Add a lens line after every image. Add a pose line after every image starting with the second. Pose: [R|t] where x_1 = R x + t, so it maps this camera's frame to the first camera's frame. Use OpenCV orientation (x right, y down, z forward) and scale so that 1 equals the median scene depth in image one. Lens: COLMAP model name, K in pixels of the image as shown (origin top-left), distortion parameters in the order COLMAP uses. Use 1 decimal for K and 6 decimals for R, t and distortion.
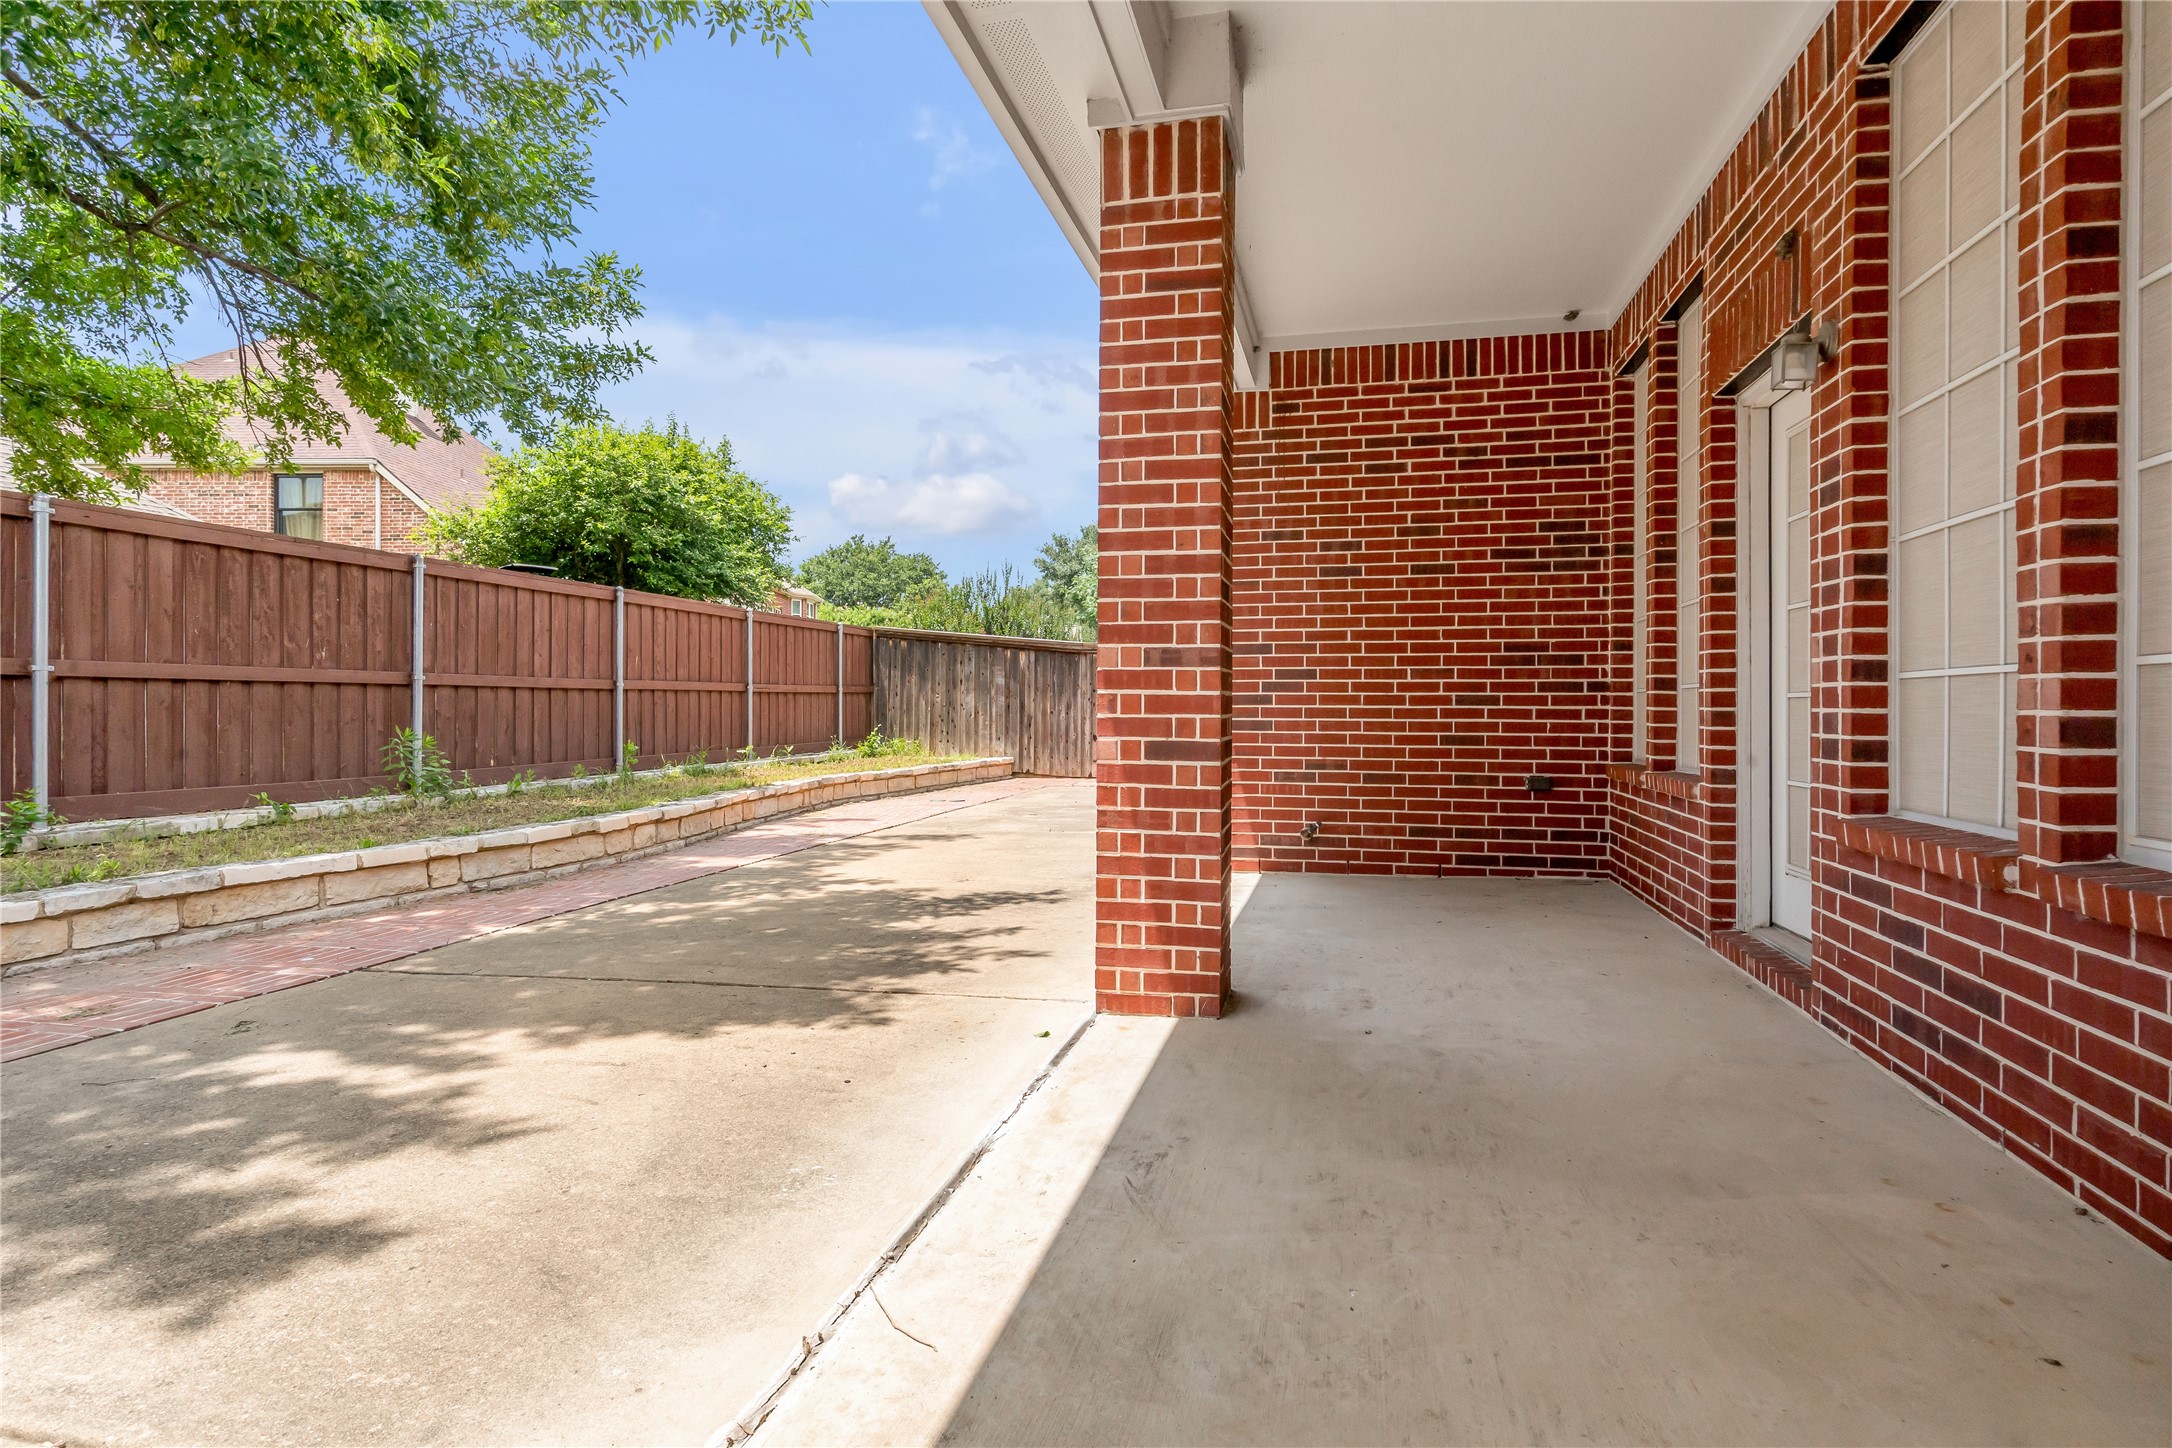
lens RADIAL K [[1118.1, 0, 1086.8], [0, 1118.1, 701.3], [0, 0, 1]] dist [-0.002378, 0.000398]
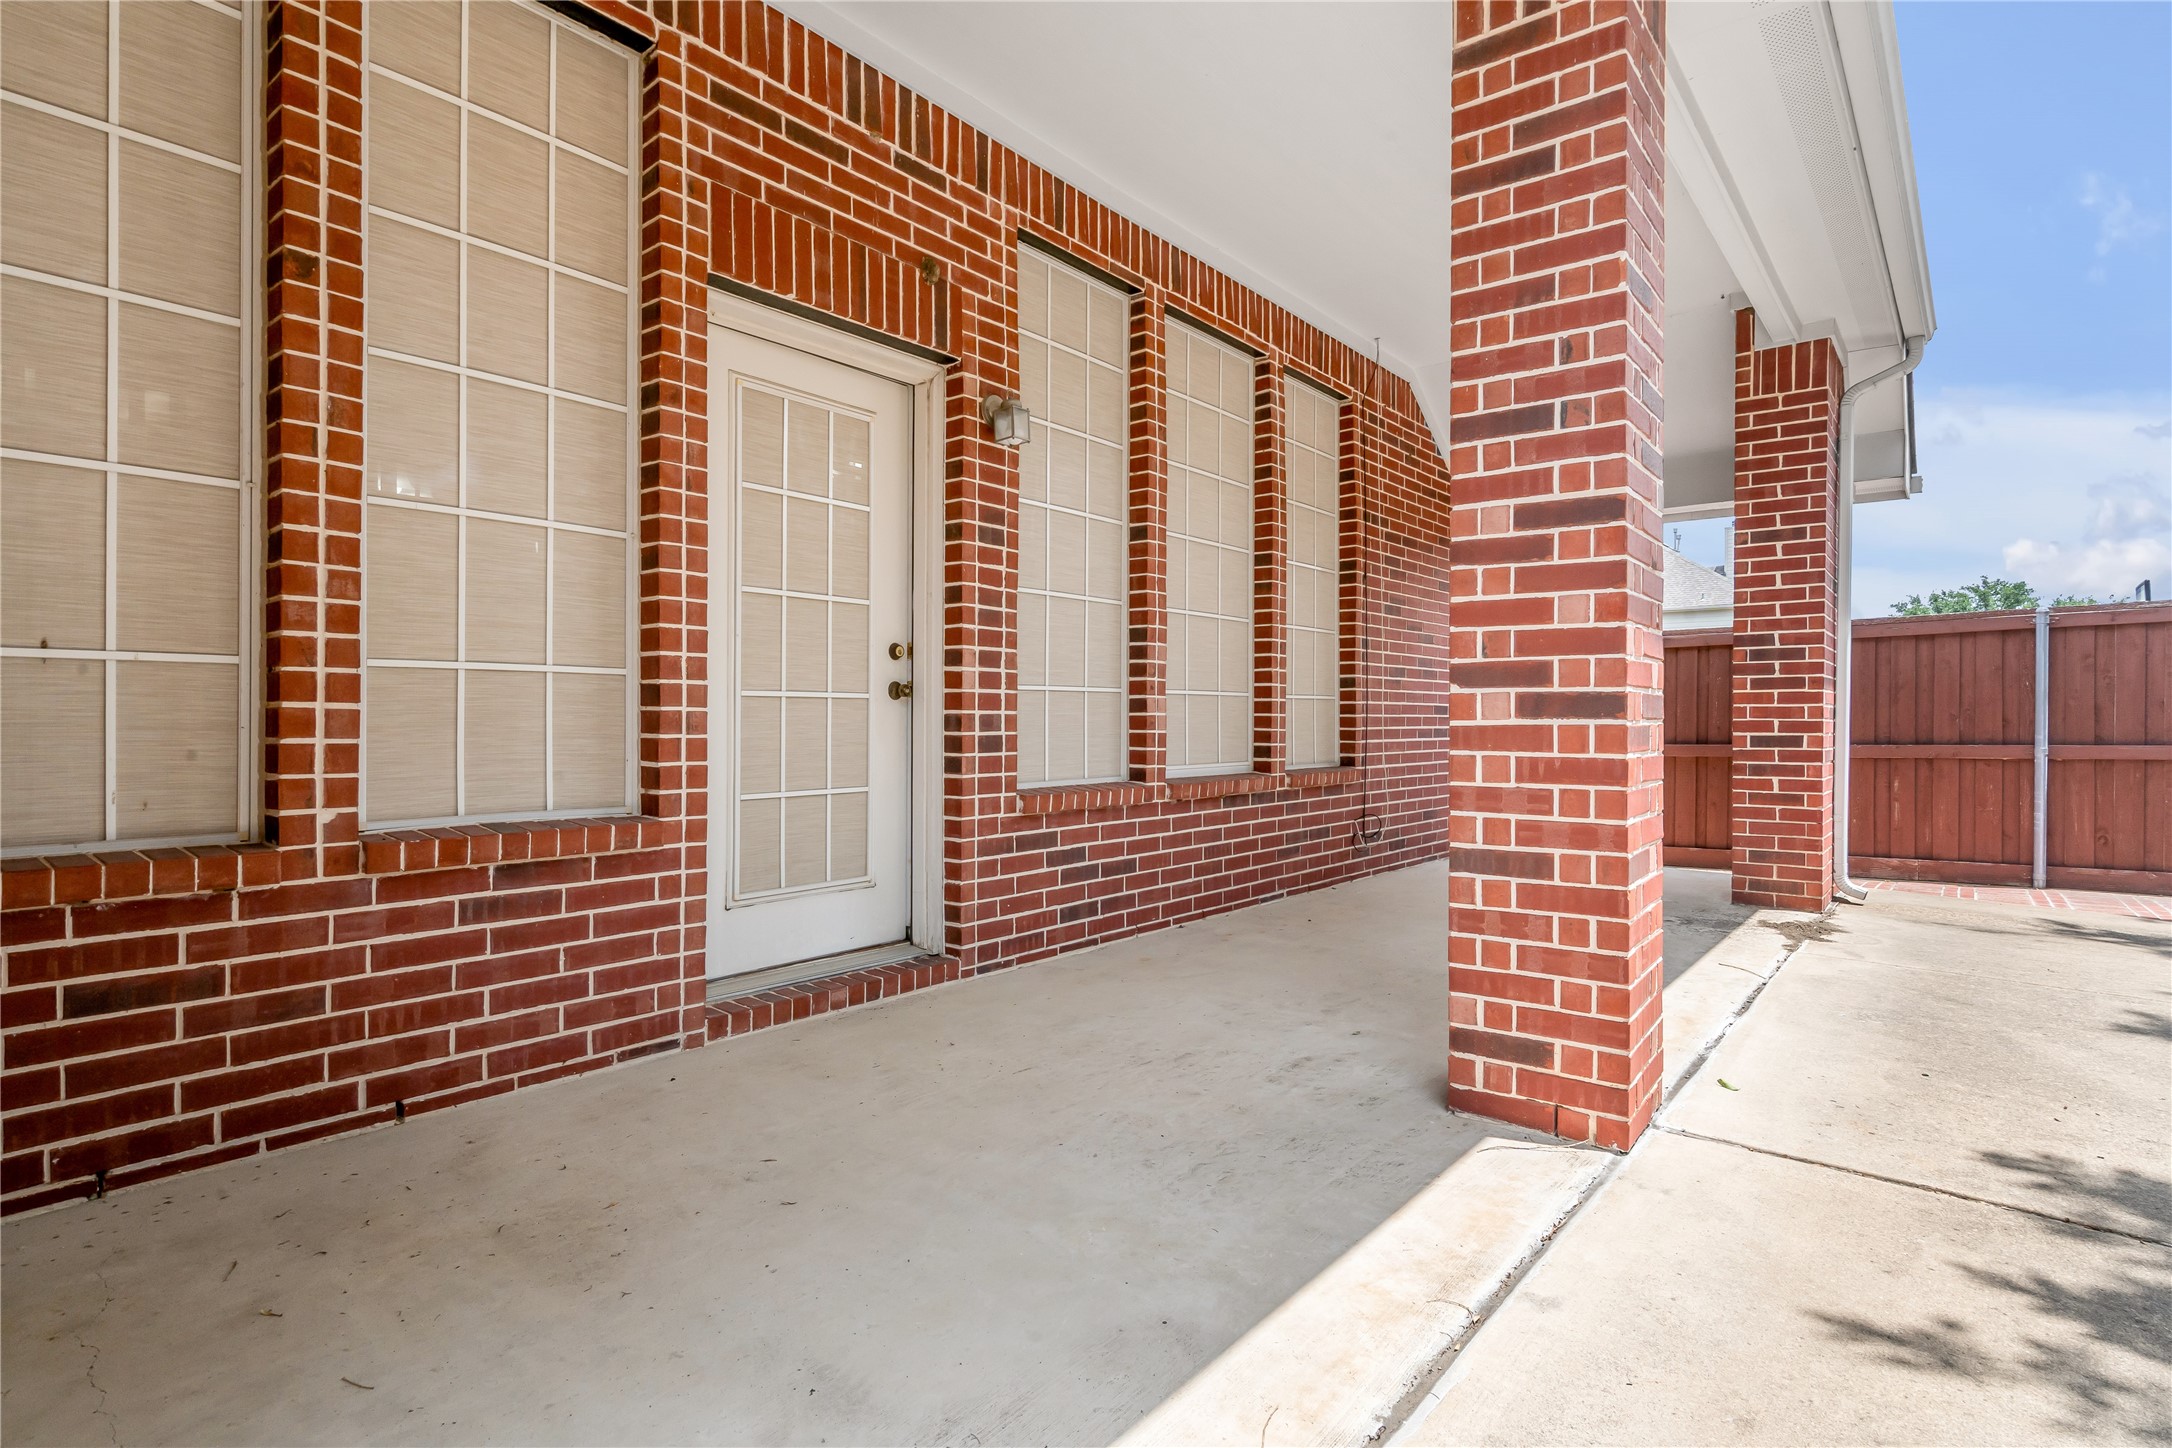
lens RADIAL K [[1132.8, 0, 1099.5], [0, 1132.8, 710.9], [0, 0, 1]] dist [0.001311, 0.000187]
pose [[-0.909915, -0.002806, 0.414785, 0.021456], [-0.006381, 0.999953, -0.007235, 0.007749], [-0.414745, -0.009230, -0.909891, 1.070728]]
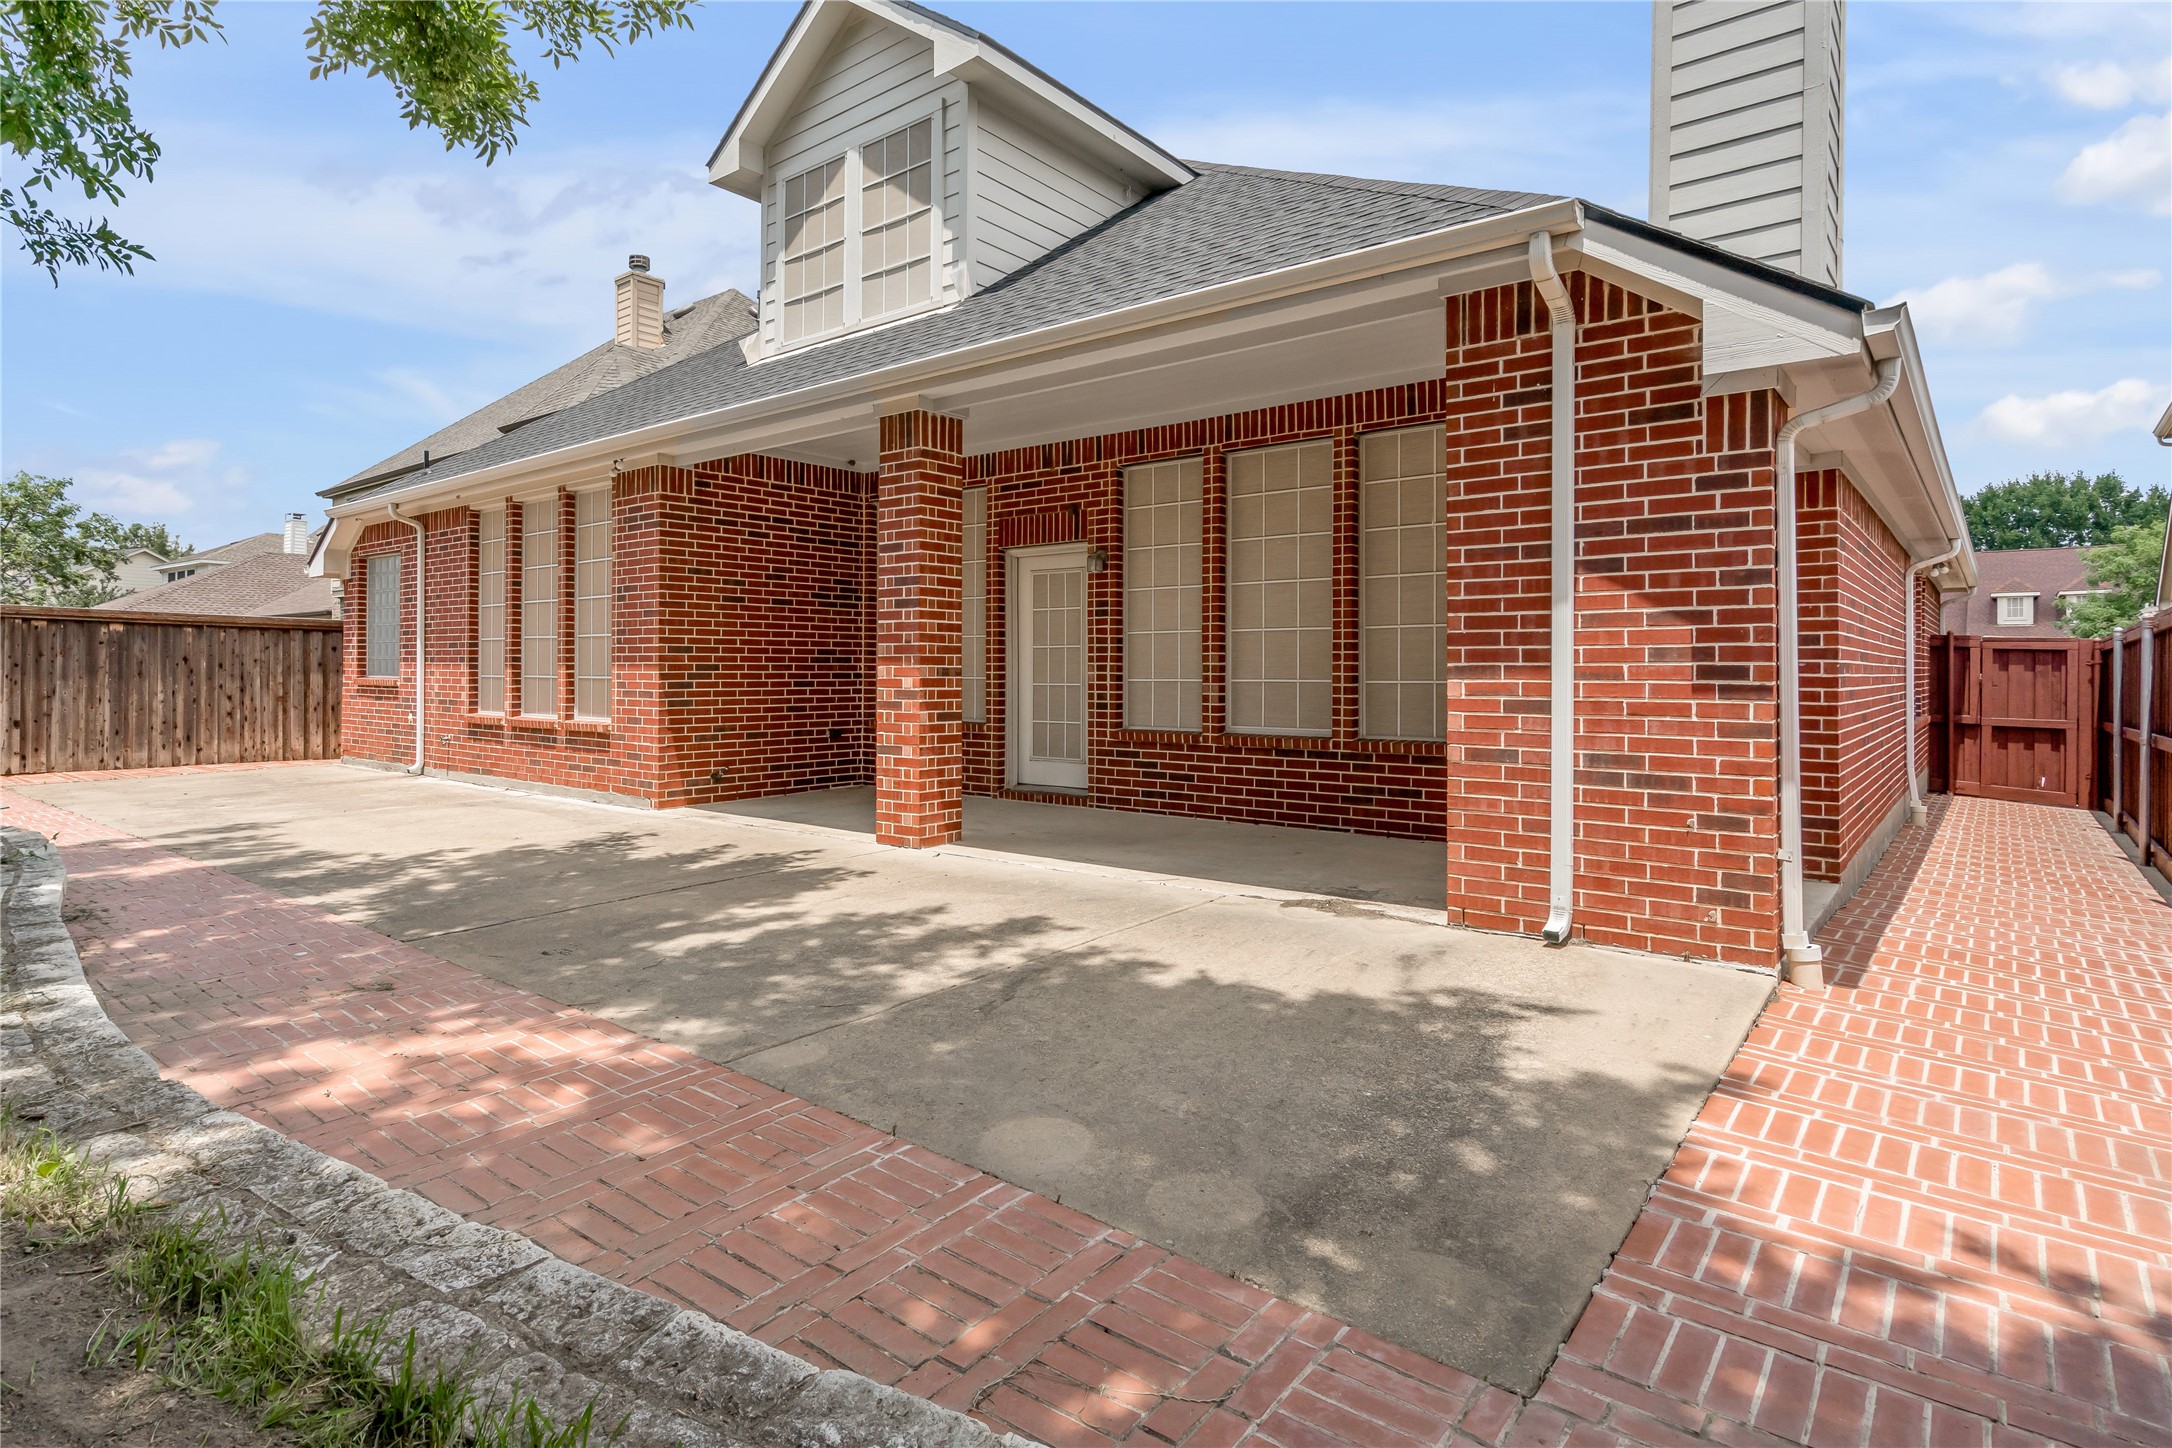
lens RADIAL K [[1115.2, 0, 1085.7], [0, 1115.2, 654.6], [0, 0, 1]] dist [0.000007, 0.000062]
pose [[0.433337, 0.010466, 0.901171, -0.934063], [-0.003147, 0.999944, -0.010100, -0.028541], [-0.901227, 0.001541, 0.433345, -0.077525]]
